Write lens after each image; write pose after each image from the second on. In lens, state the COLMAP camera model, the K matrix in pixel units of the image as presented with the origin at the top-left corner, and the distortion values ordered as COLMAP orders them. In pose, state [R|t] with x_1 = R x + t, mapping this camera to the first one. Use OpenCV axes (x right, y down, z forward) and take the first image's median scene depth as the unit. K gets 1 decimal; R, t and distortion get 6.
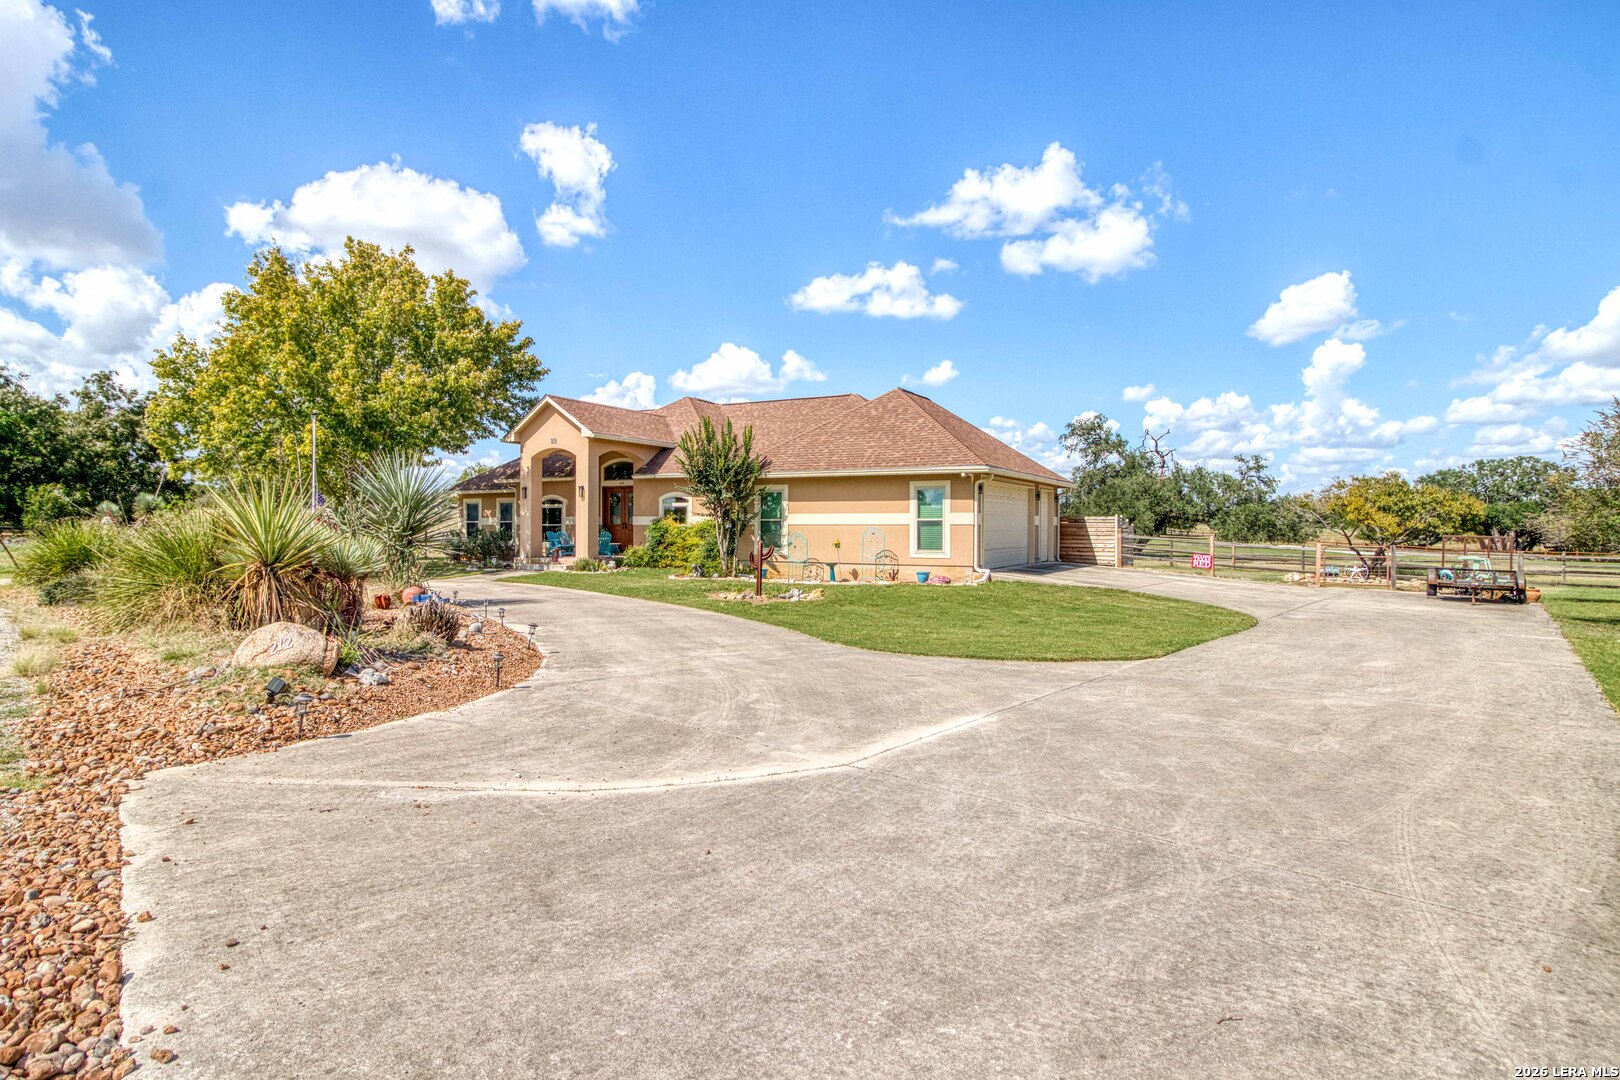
lens RADIAL K [[916.3, 0, 812.5], [0, 916.3, 537.5], [0, 0, 1]] dist [0.002745, 0.000217]
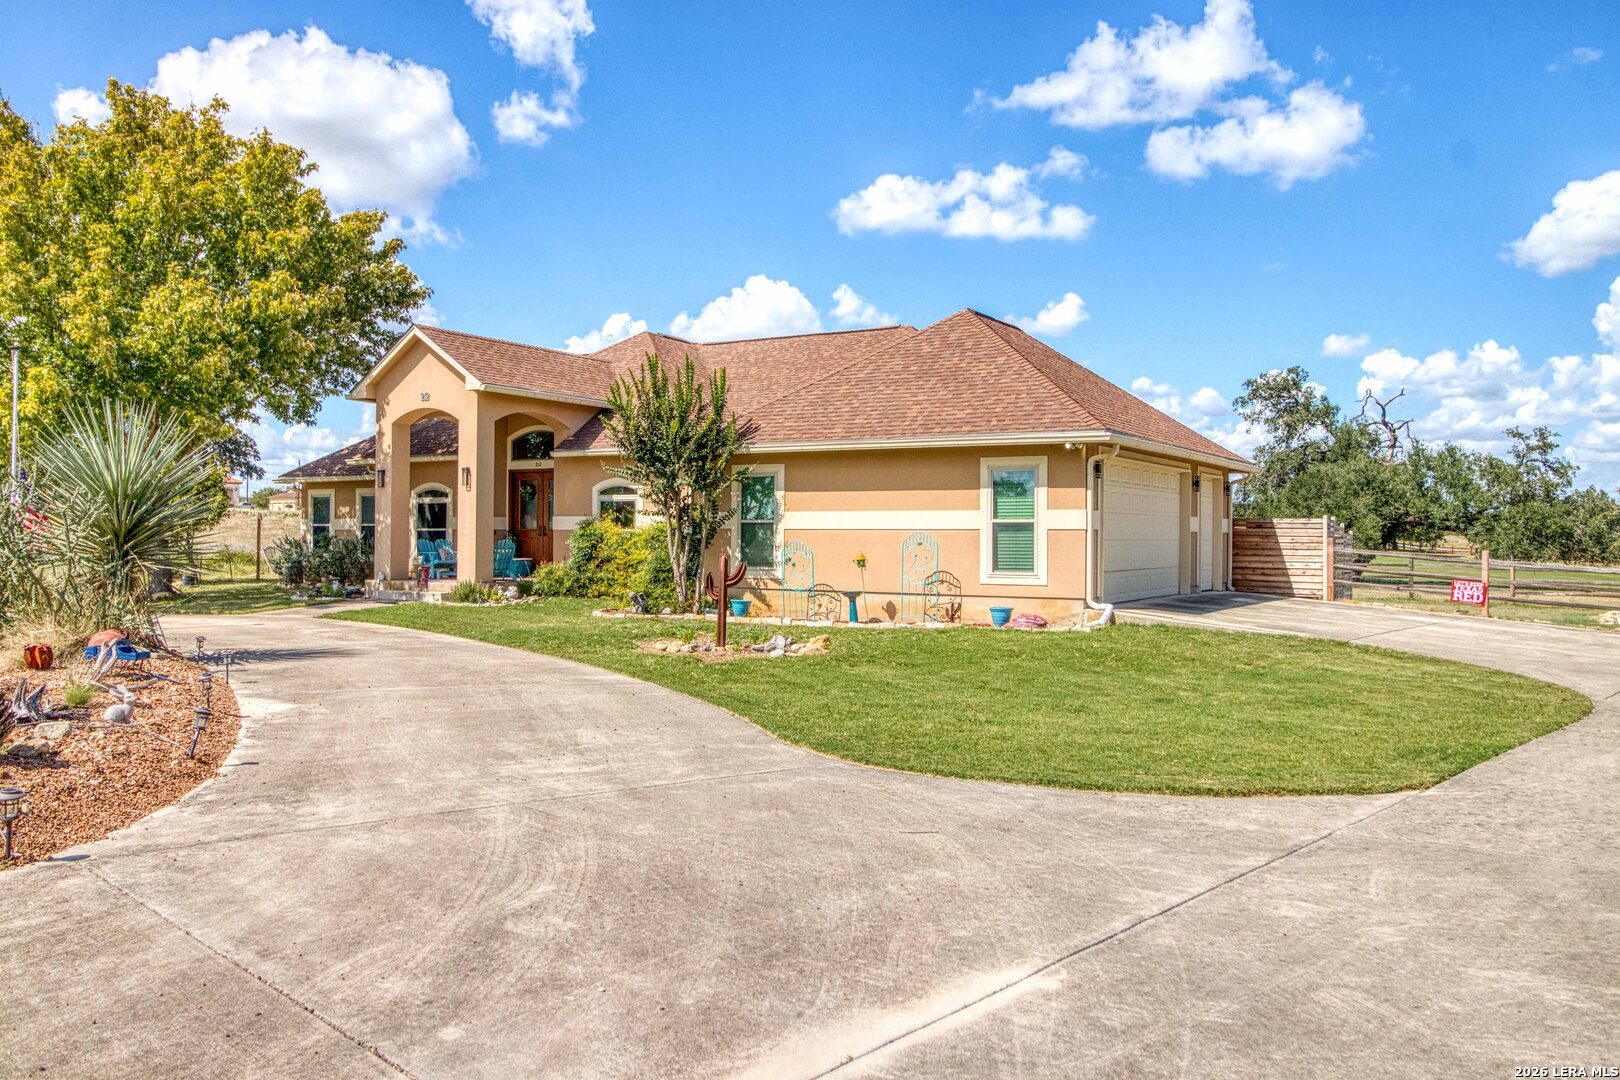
lens RADIAL K [[1307.7, 0, 807.8], [0, 1307.7, 540.2], [0, 0, 1]] dist [-0.000594, 0.000282]
pose [[0.998619, 0.003637, -0.052409, 0.034298], [-0.004126, 0.999949, -0.009234, 0.001434], [0.052373, 0.009437, 0.998583, 0.118951]]
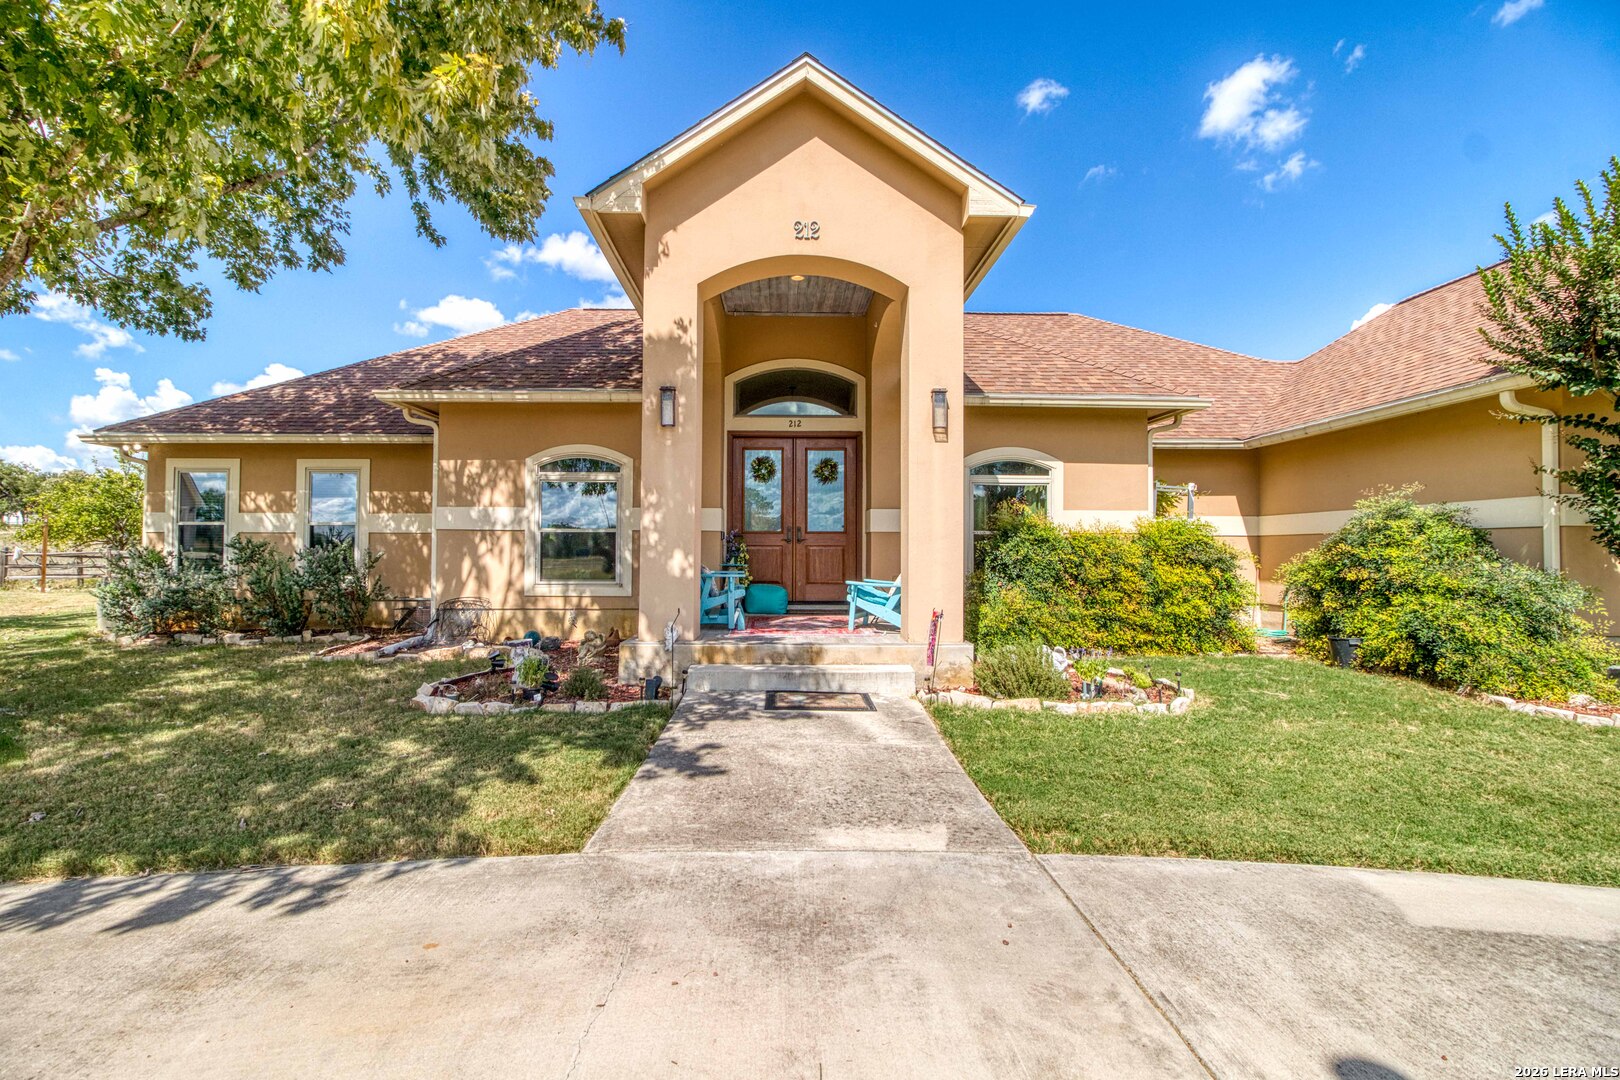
lens RADIAL K [[761.7, 0, 805.1], [0, 761.7, 532.0], [0, 0, 1]] dist [0.006551, 0.000129]
pose [[0.876448, 0.017580, 0.481176, -0.439696], [0.001696, 0.999214, -0.039595, -0.001376], [-0.481494, 0.035519, 0.875729, 0.880133]]
